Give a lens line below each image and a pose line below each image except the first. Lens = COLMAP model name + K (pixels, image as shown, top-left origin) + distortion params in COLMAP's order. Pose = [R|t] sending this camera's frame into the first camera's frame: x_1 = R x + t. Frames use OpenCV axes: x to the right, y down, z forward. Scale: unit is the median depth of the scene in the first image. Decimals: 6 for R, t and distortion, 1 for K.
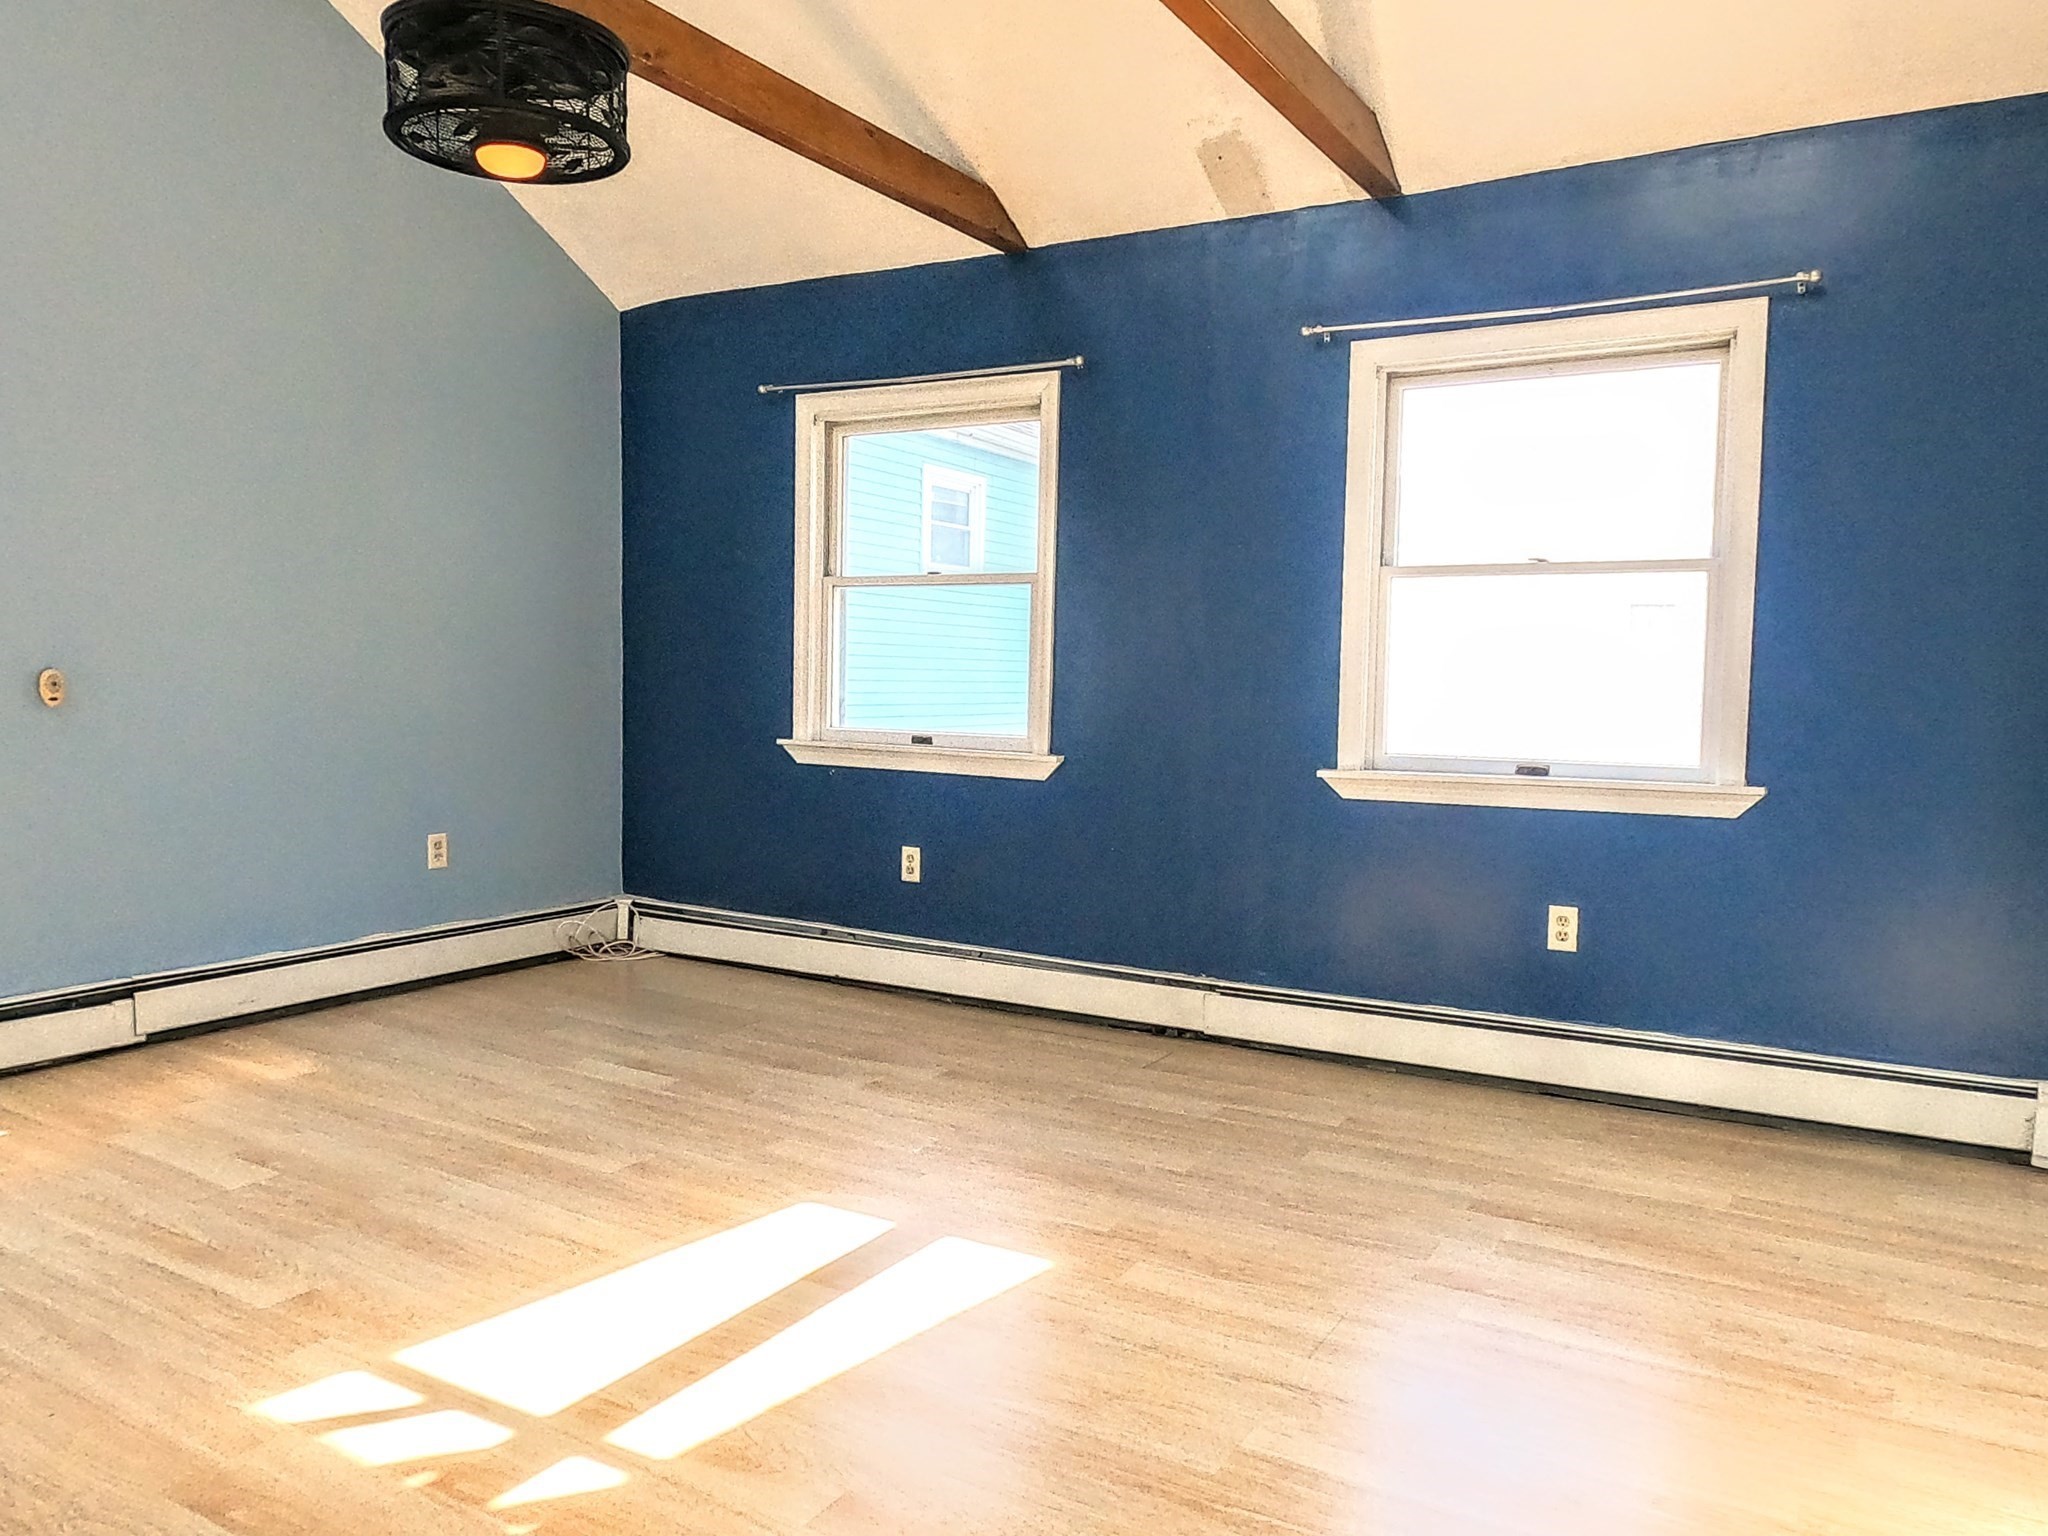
lens RADIAL K [[1479.7, 0, 1024.0], [0, 1479.7, 768.0], [0, 0, 1]] dist [-0.001977, 0.000536]
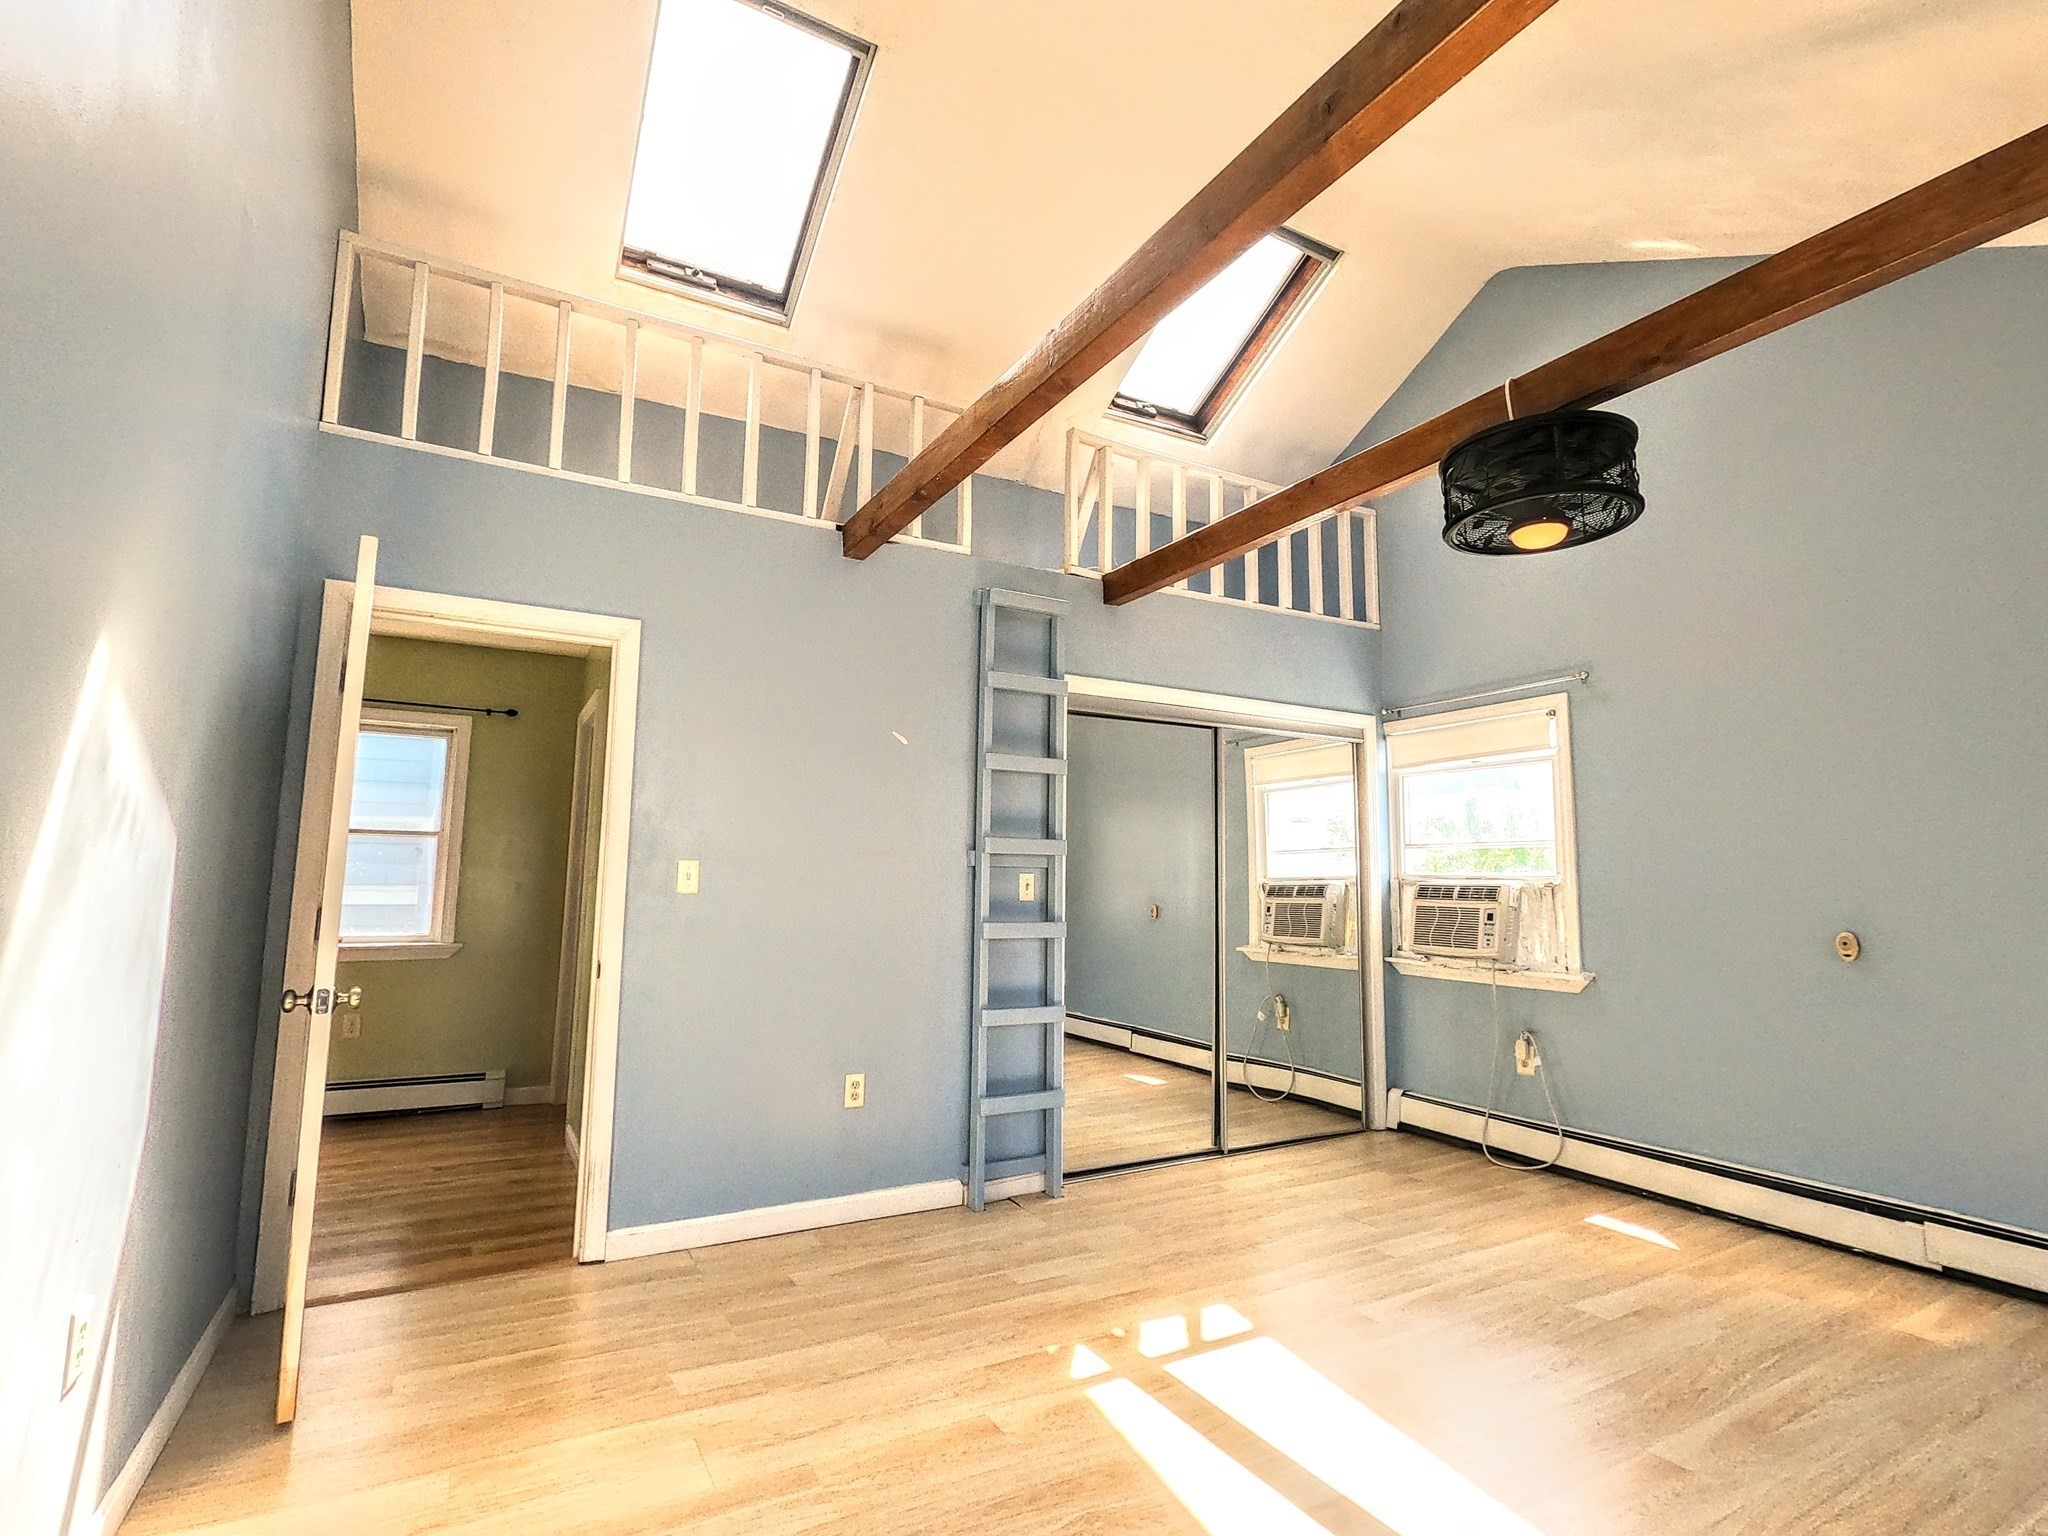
lens RADIAL K [[980.7, 0, 1024.0], [0, 980.7, 768.0], [0, 0, 1]] dist [0.001316, 0.000880]
pose [[-0.478942, -0.115710, -0.870187, 0.510680], [-0.088794, 0.992576, -0.083113, -0.083459], [0.873344, 0.037461, -0.485660, 0.877539]]
